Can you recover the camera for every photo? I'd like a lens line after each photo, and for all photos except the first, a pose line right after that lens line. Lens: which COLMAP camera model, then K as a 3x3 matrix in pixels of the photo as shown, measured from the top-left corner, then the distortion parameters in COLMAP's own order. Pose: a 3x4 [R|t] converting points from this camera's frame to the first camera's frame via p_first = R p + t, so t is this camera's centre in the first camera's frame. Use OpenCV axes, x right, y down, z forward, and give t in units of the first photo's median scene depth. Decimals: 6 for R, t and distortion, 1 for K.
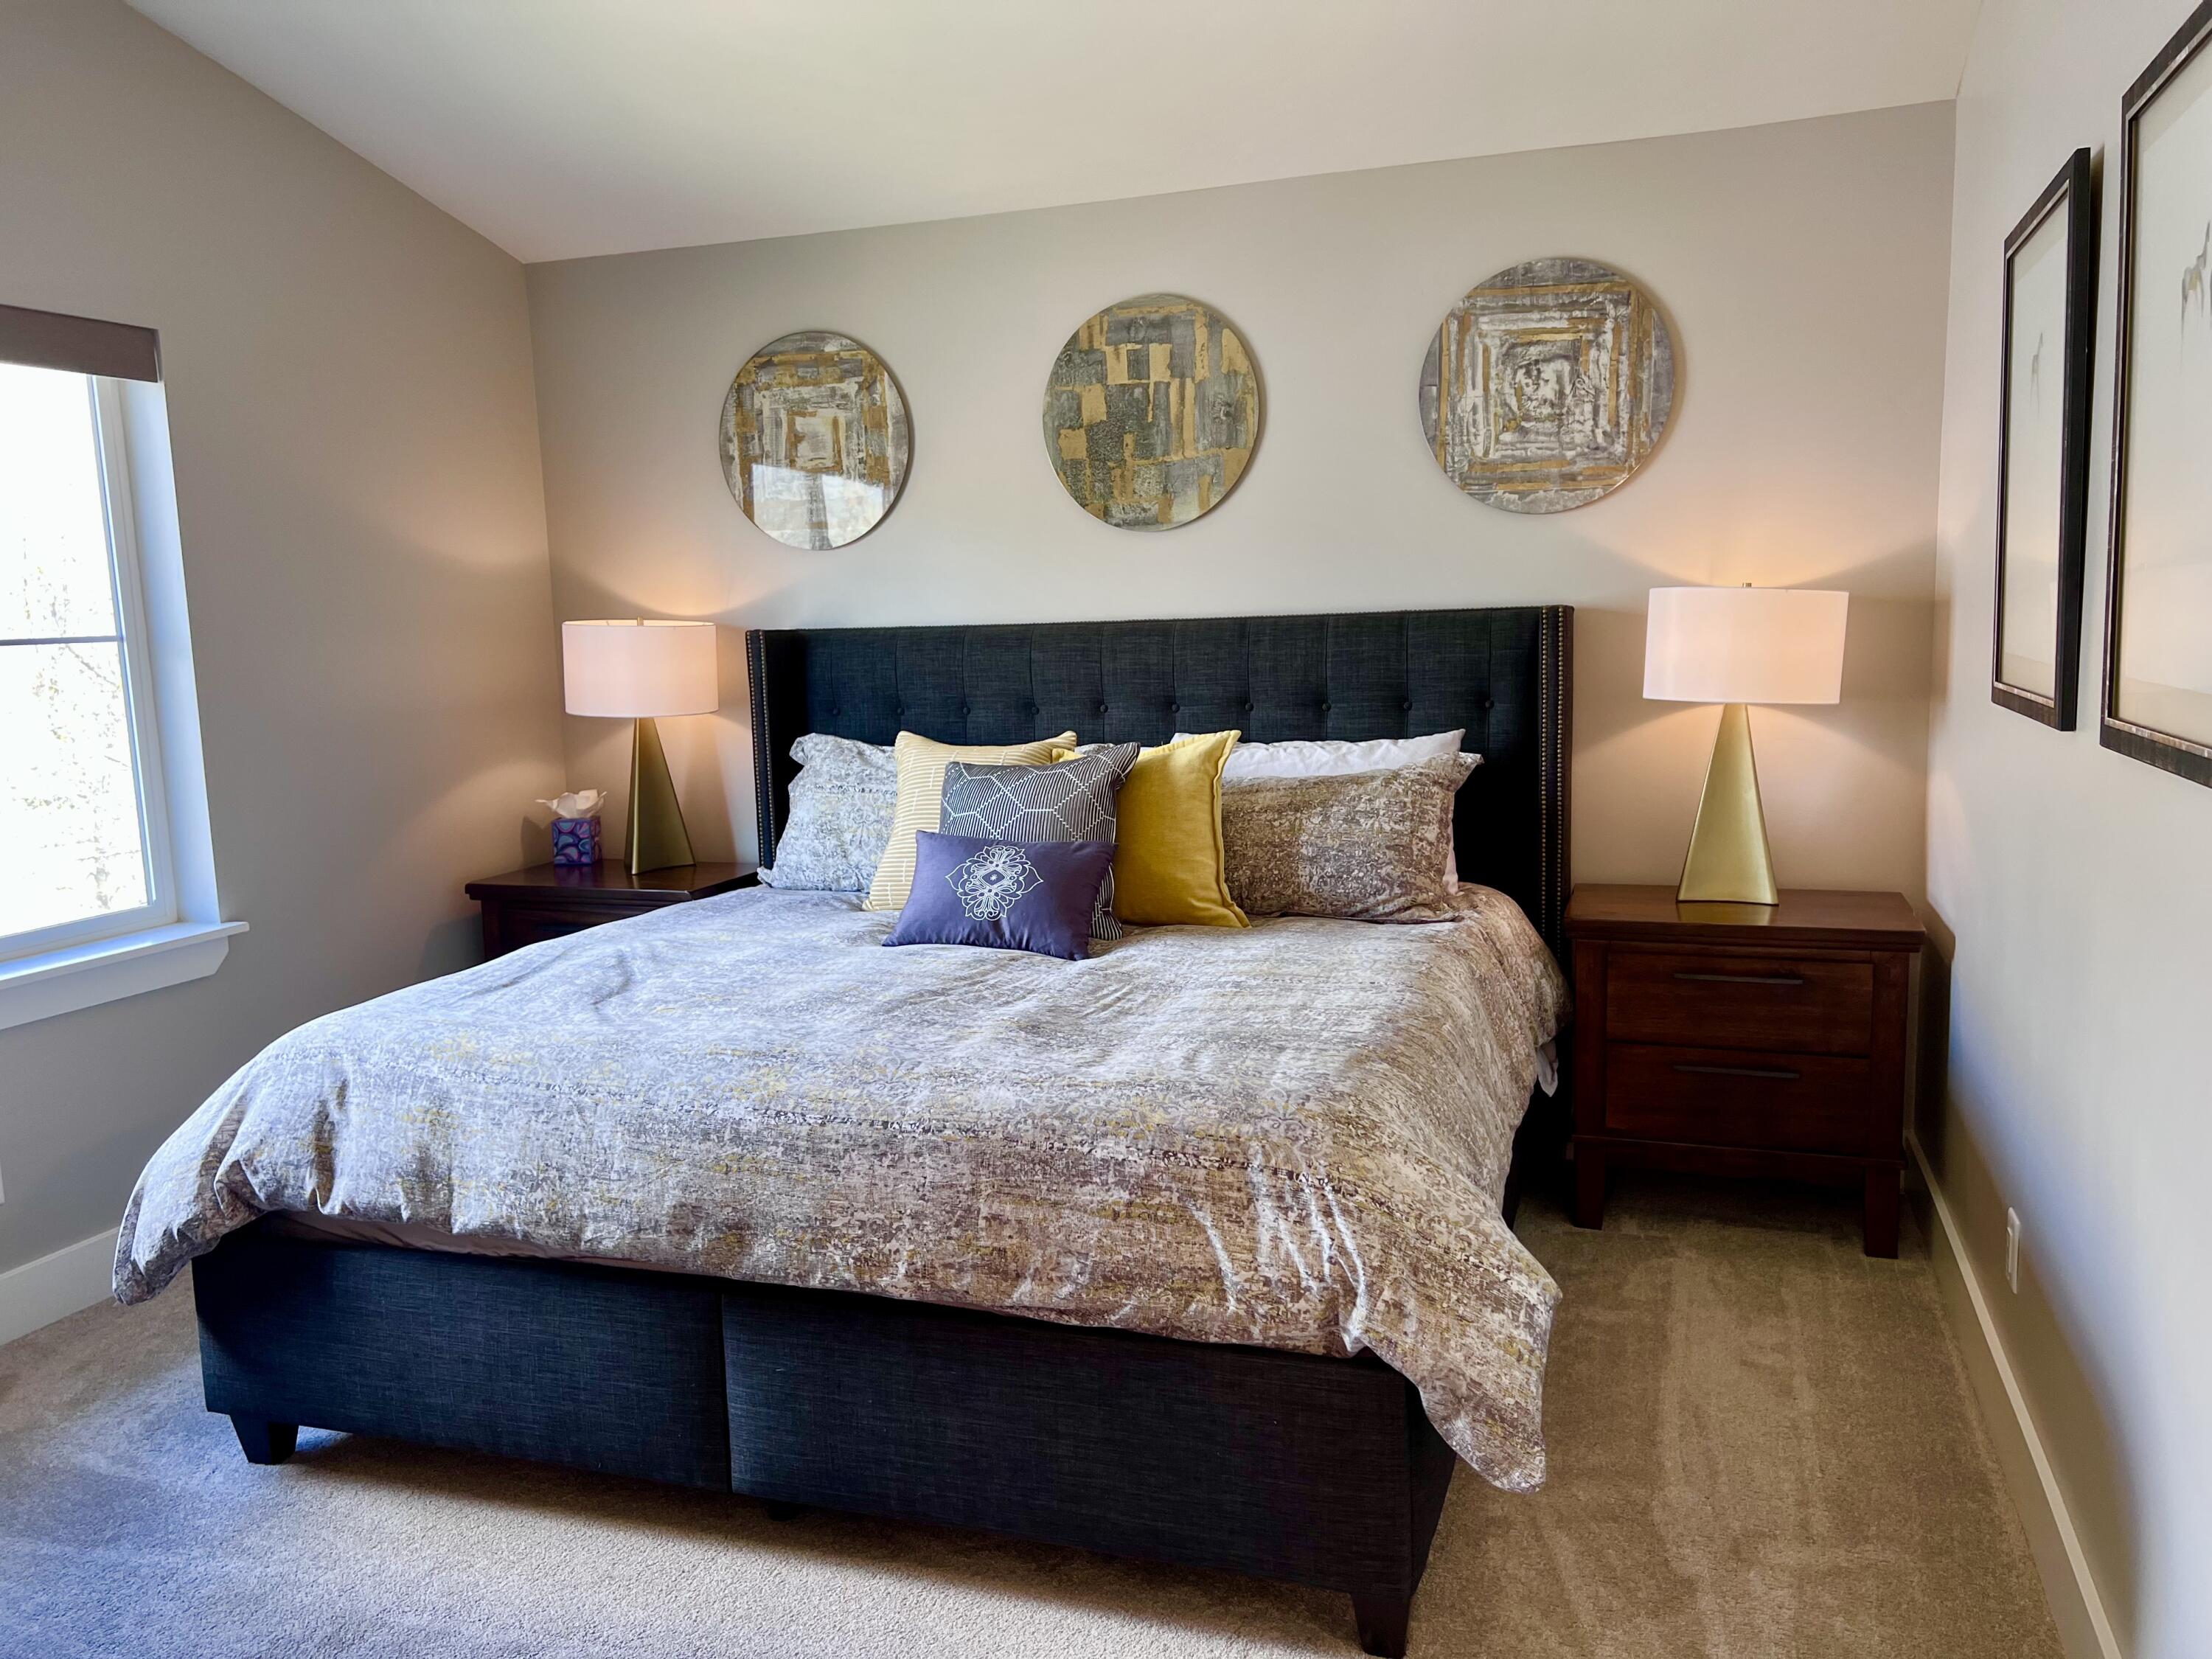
lens RADIAL K [[1661.4, 0, 1128.8], [0, 1661.4, 827.3], [0, 0, 1]] dist [0.081835, -0.073952]
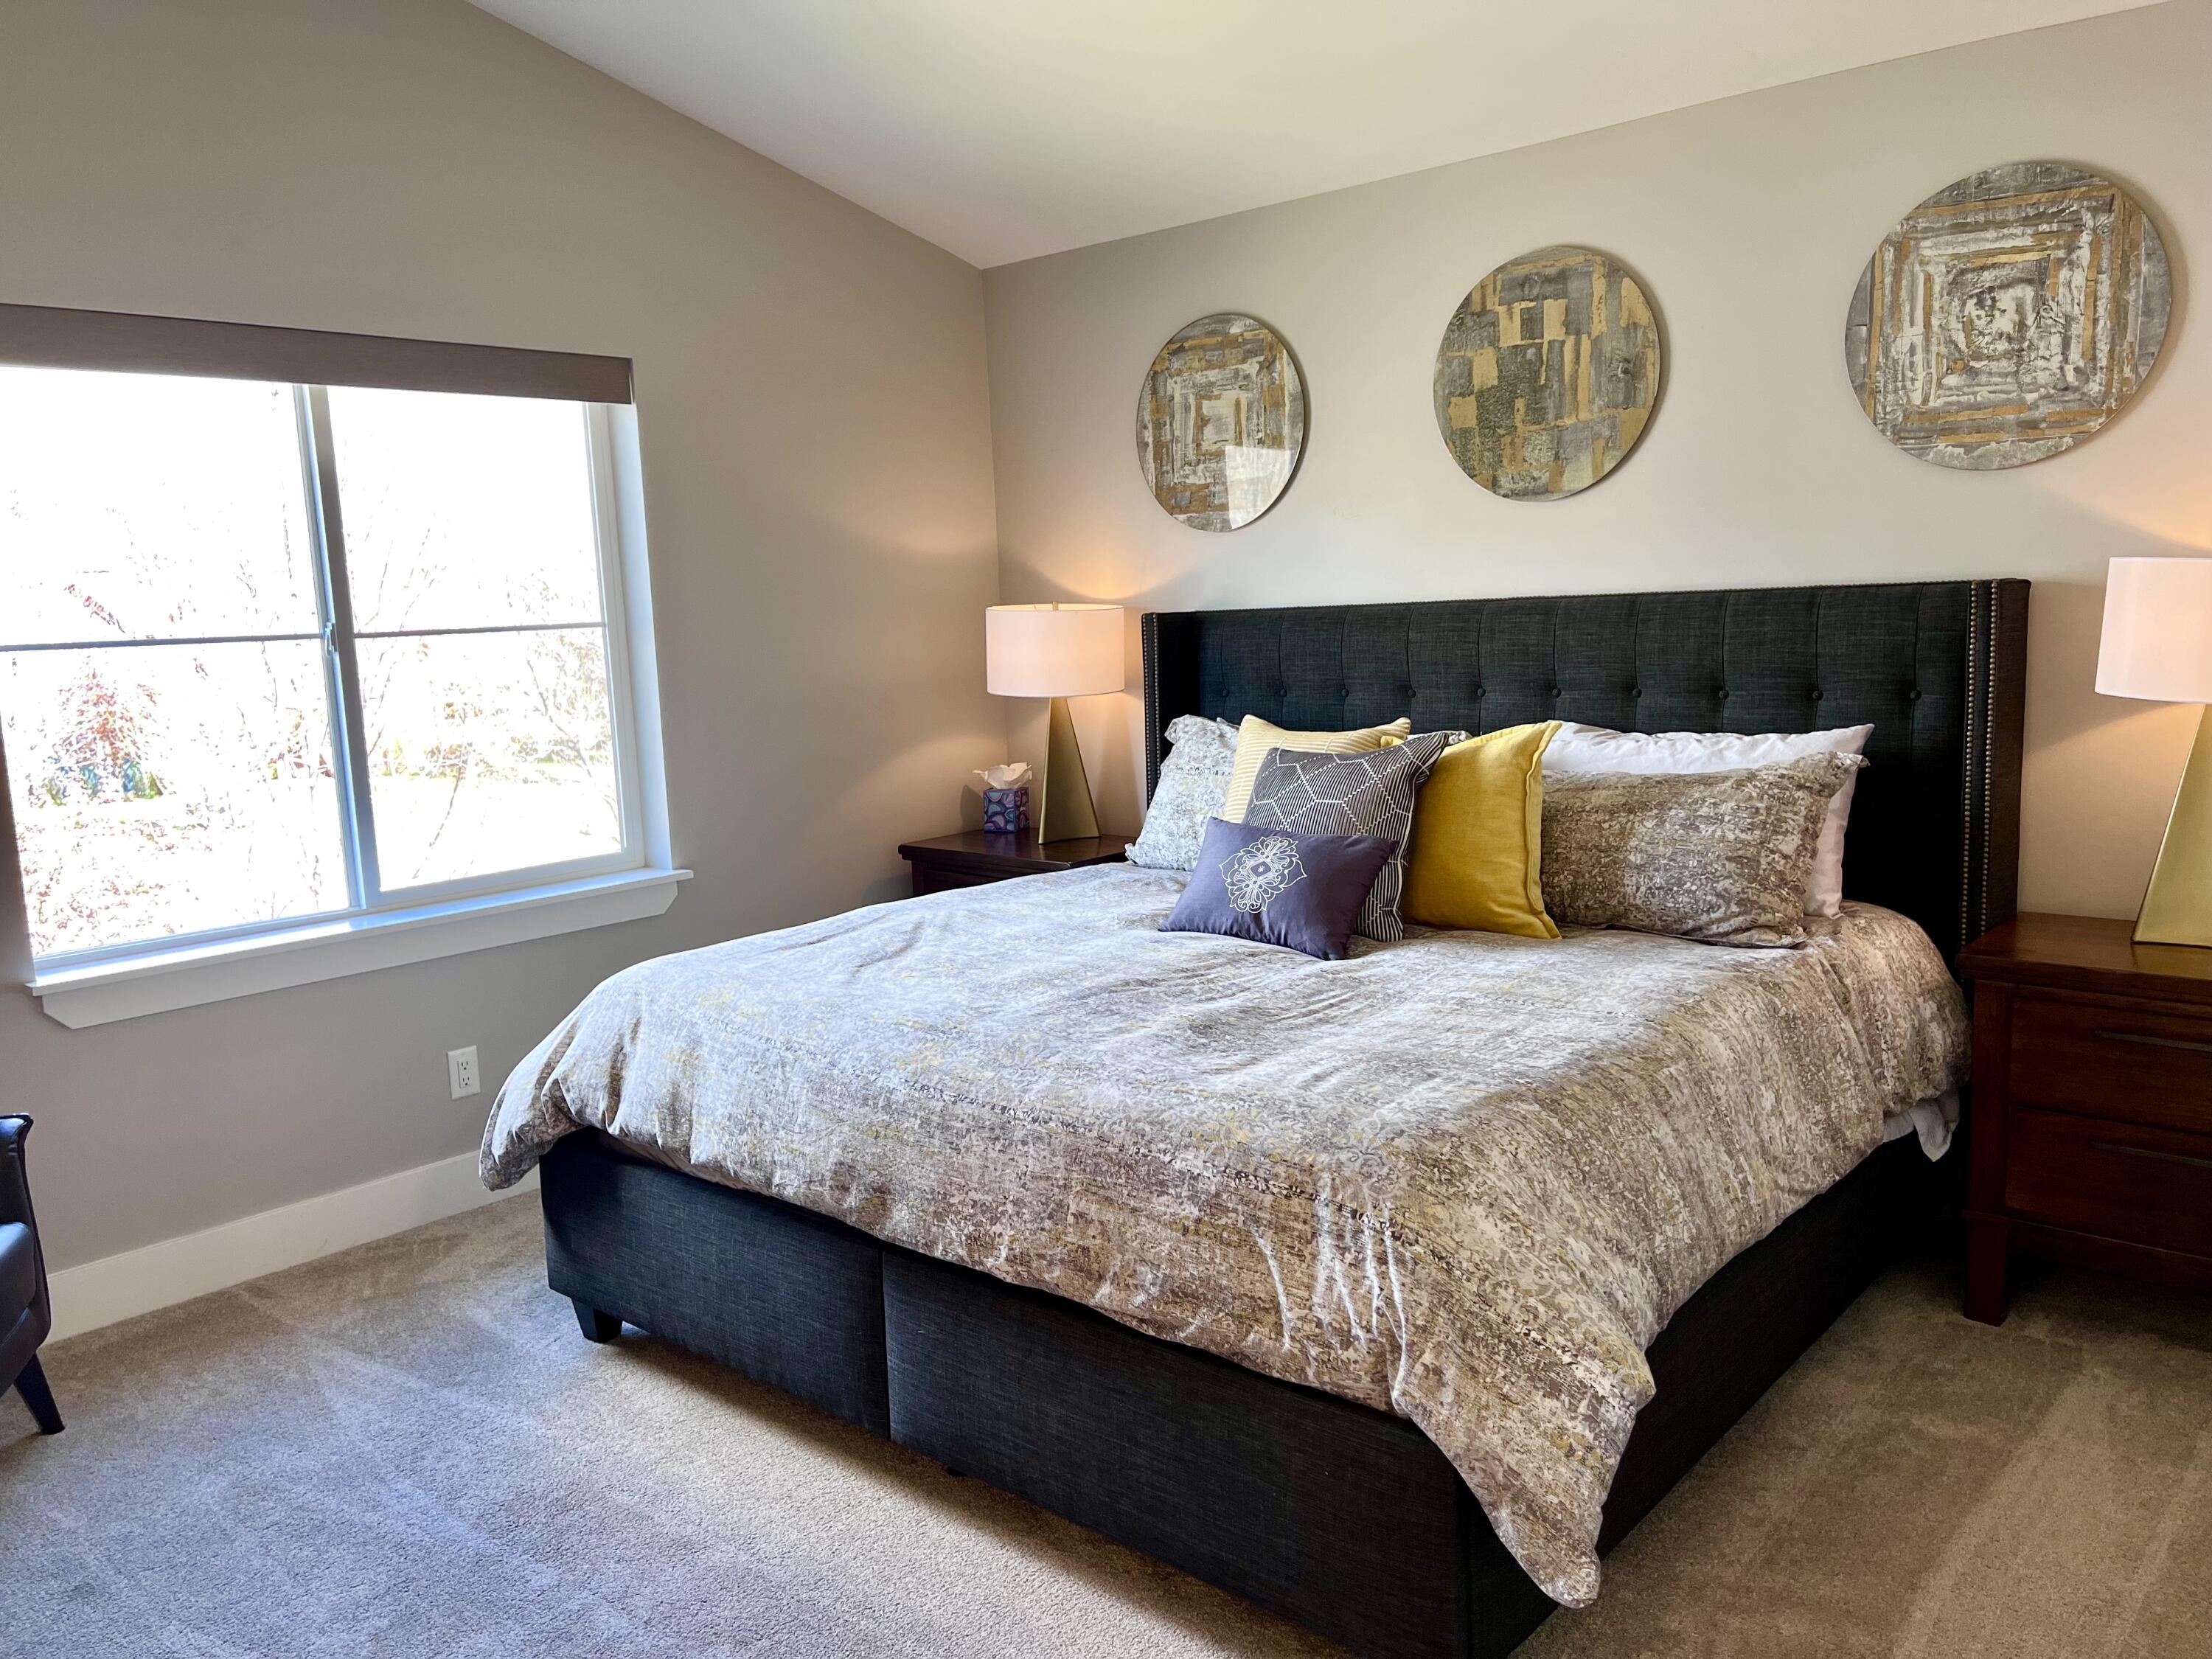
lens RADIAL K [[1661.4, 0, 1038.8], [0, 1661.4, 821.4], [0, 0, 1]] dist [0.081835, -0.073952]
pose [[0.927149, 0.042973, -0.372220, 0.139846], [-0.037928, 0.999063, 0.020869, -0.011704], [0.372767, -0.005231, 0.927910, 0.035782]]
